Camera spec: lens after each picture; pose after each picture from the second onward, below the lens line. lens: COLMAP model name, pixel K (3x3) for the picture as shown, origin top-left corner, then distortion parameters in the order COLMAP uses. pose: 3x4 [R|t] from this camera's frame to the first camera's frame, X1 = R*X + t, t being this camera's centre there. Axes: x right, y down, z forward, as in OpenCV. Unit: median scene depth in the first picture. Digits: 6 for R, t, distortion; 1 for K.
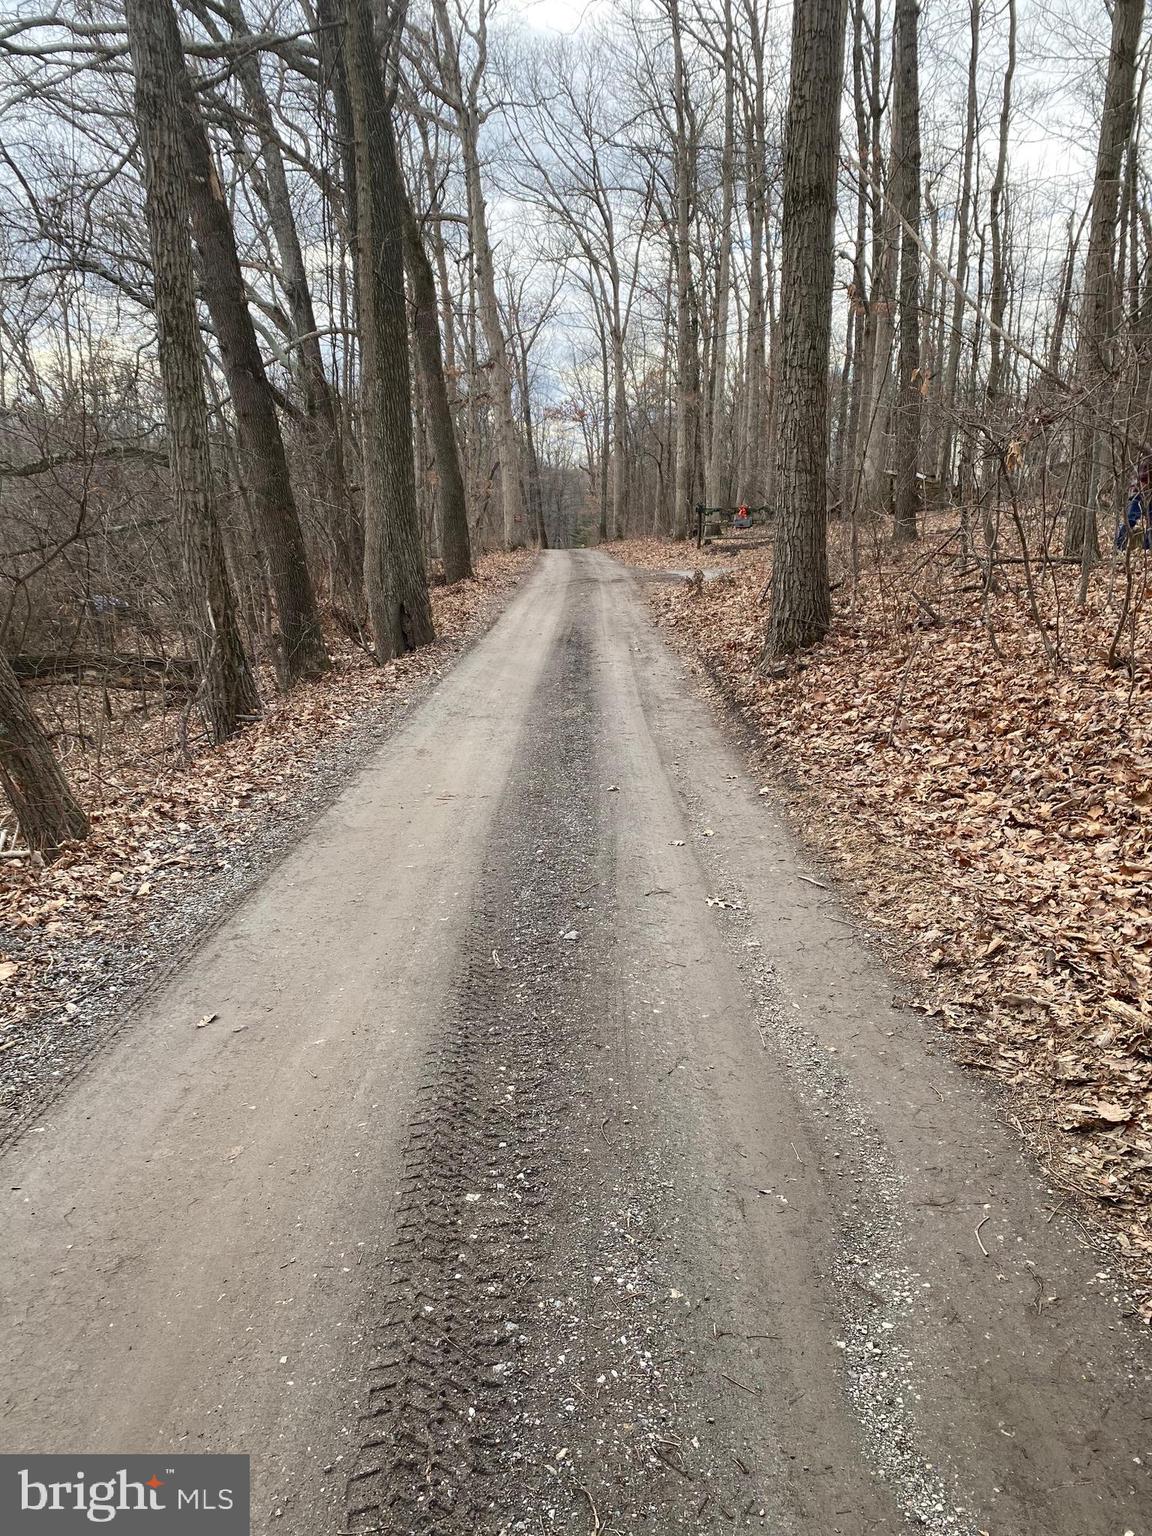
lens RADIAL K [[1166.9, 0, 576.0], [0, 1166.9, 768.0], [0, 0, 1]] dist [-0.000618, -0.000115]
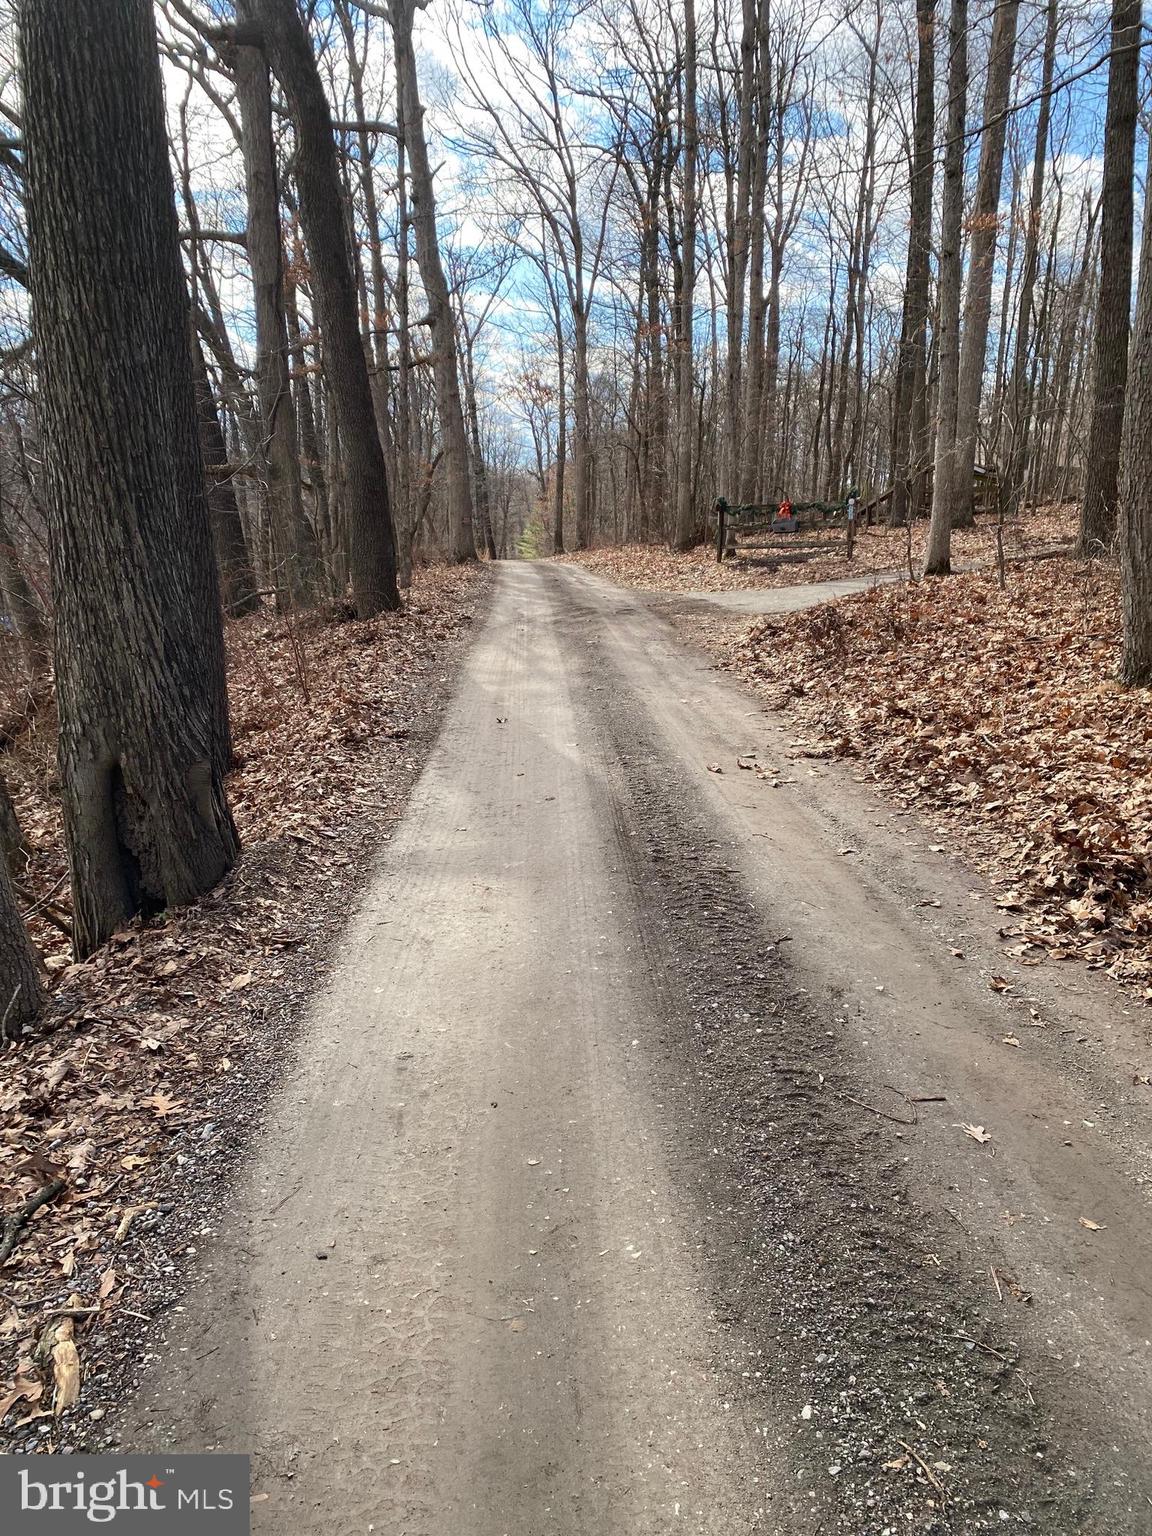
lens RADIAL K [[1158.5, 0, 576.0], [0, 1158.5, 768.0], [0, 0, 1]] dist [0.000041, -0.207240]
pose [[0.998811, -0.005814, 0.048408, -0.011565], [0.006127, 0.999961, -0.006325, -0.033629], [-0.048370, 0.006614, 0.998808, 0.173009]]
